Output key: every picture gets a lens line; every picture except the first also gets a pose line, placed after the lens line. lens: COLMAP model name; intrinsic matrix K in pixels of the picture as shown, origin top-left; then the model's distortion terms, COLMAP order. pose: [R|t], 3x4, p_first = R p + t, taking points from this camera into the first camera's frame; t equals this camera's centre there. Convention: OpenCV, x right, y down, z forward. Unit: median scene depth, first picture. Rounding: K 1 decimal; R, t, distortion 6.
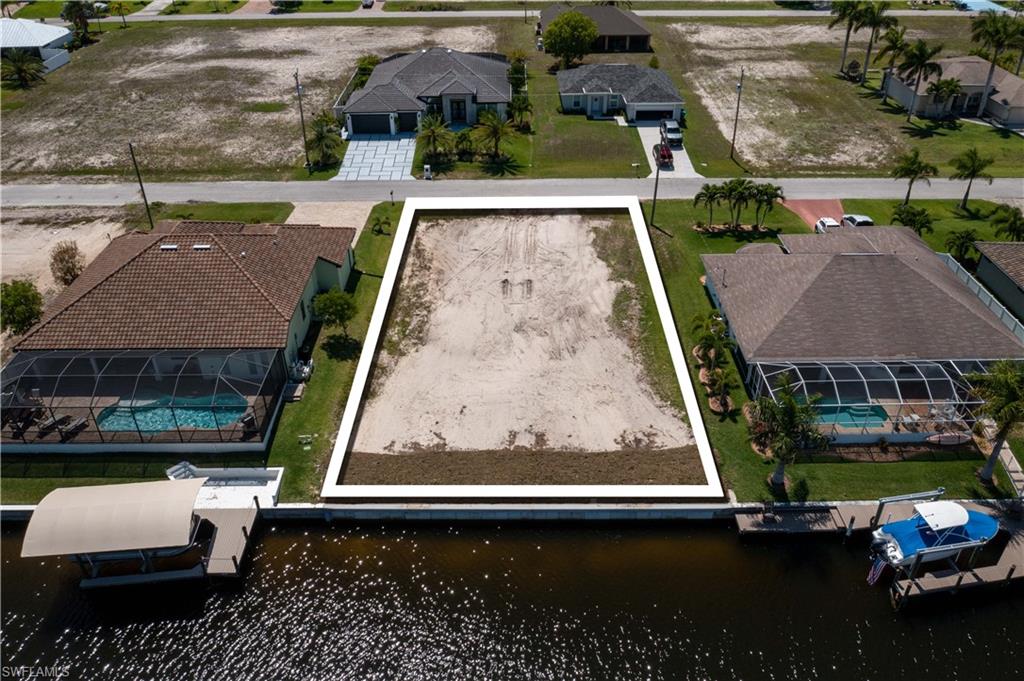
lens RADIAL K [[805.9, 0, 515.0], [0, 805.9, 336.8], [0, 0, 1]] dist [-0.029884, -0.001341]
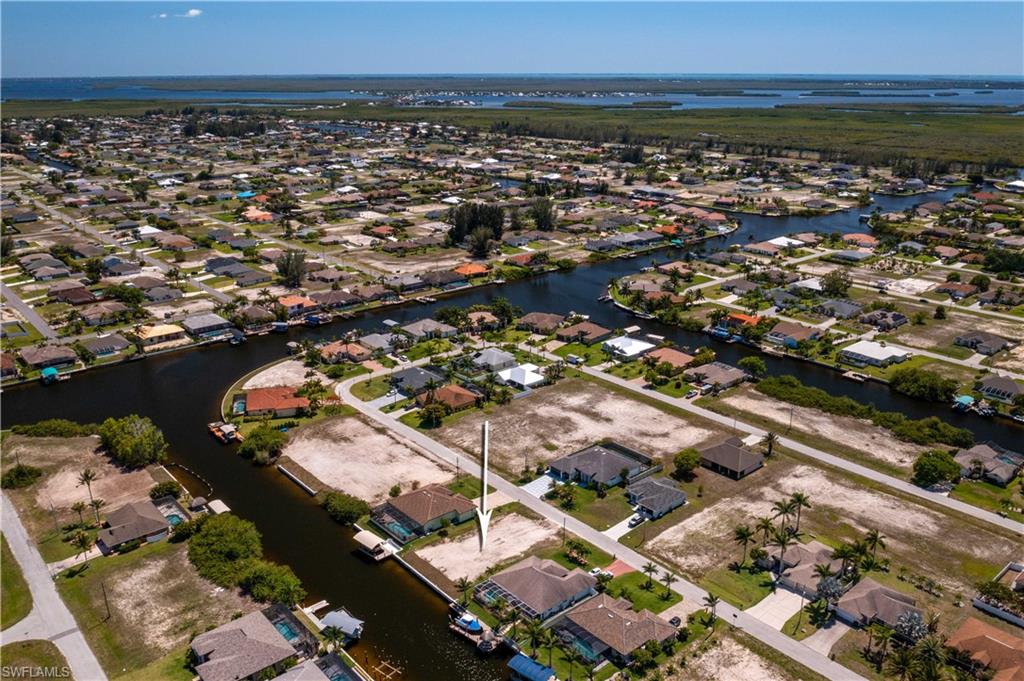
lens RADIAL K [[823.9, 0, 512.0], [0, 823.9, 340.5], [0, 0, 1]] dist [-0.032945, -0.002041]
pose [[0.648505, 0.243847, -0.721096, 1.882972], [-0.412970, 0.908480, -0.064185, -0.511814], [0.639450, 0.339415, 0.689855, -1.303416]]
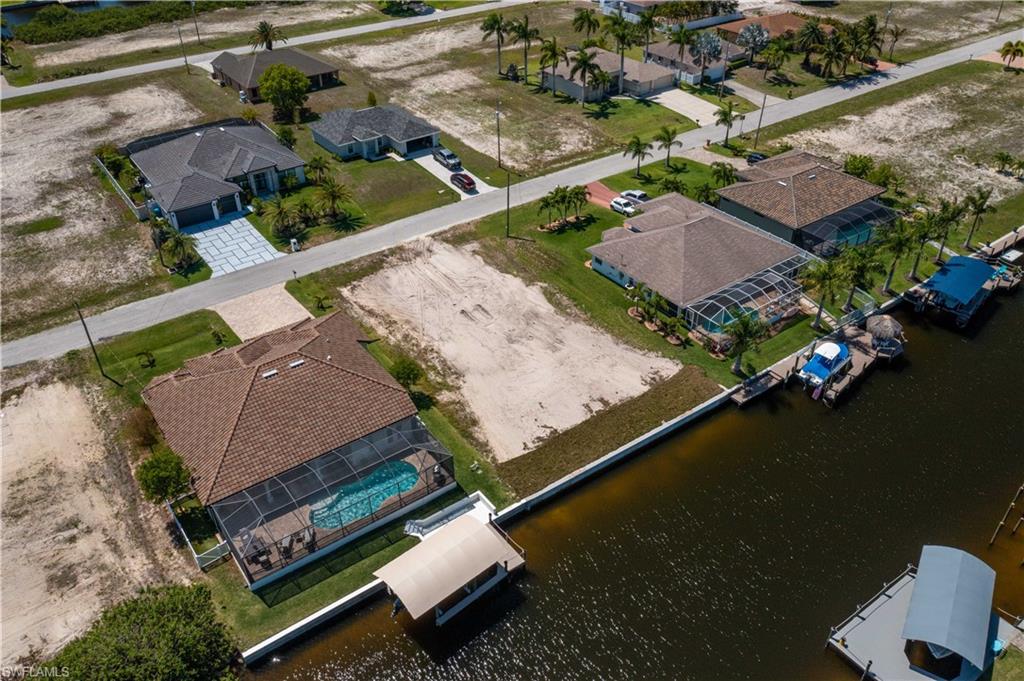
lens RADIAL K [[805.9, 0, 515.0], [0, 805.9, 336.8], [0, 0, 1]] dist [-0.029884, -0.001341]
pose [[0.811708, -0.333934, 0.479185, -0.481019], [0.316275, 0.941042, 0.120043, -0.133448], [-0.491020, 0.054114, 0.869466, -0.128334]]
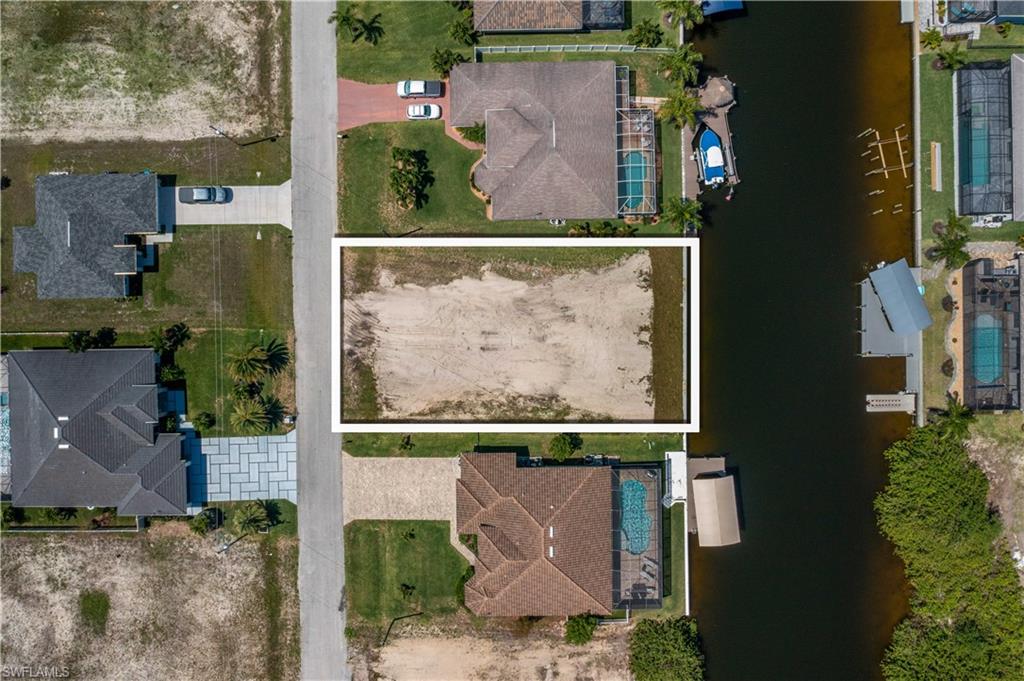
lens RADIAL K [[823.9, 0, 512.0], [0, 823.9, 340.5], [0, 0, 1]] dist [-0.032945, -0.002041]
pose [[-0.007407, -0.999941, -0.007992, 0.013172], [0.547510, -0.010743, 0.836730, -1.108931], [-0.836767, 0.001822, 0.547557, 0.098369]]
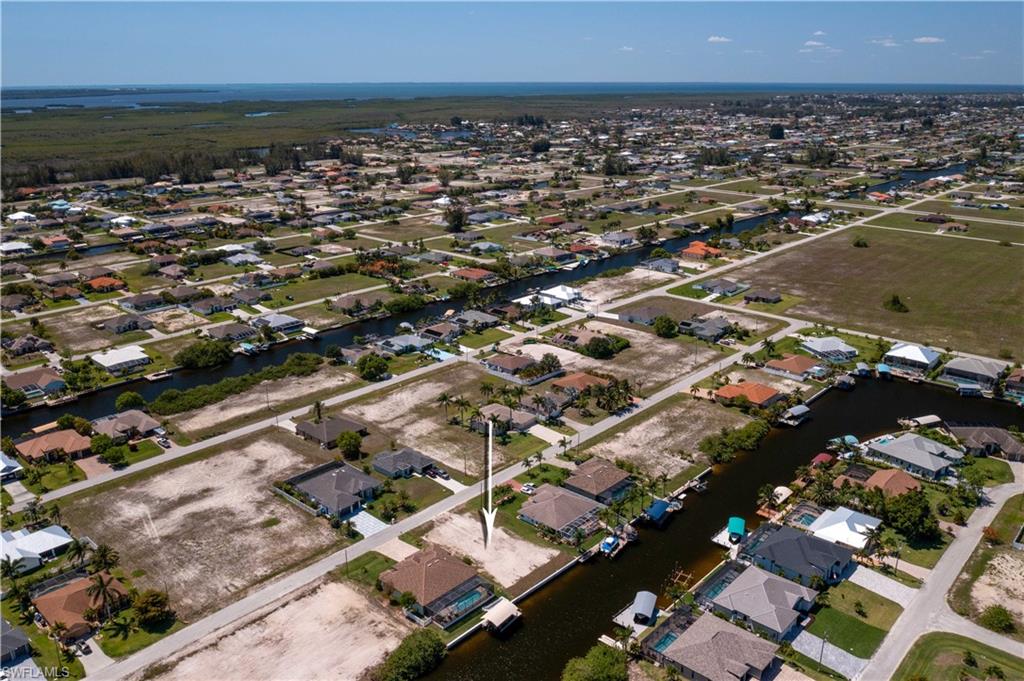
lens RADIAL K [[805.9, 0, 515.0], [0, 805.9, 336.8], [0, 0, 1]] dist [-0.029884, -0.001341]
pose [[0.677024, -0.217377, 0.703126, -1.714950], [0.393385, 0.914337, -0.096106, -0.380664], [-0.622002, 0.341666, 0.704541, -1.442577]]
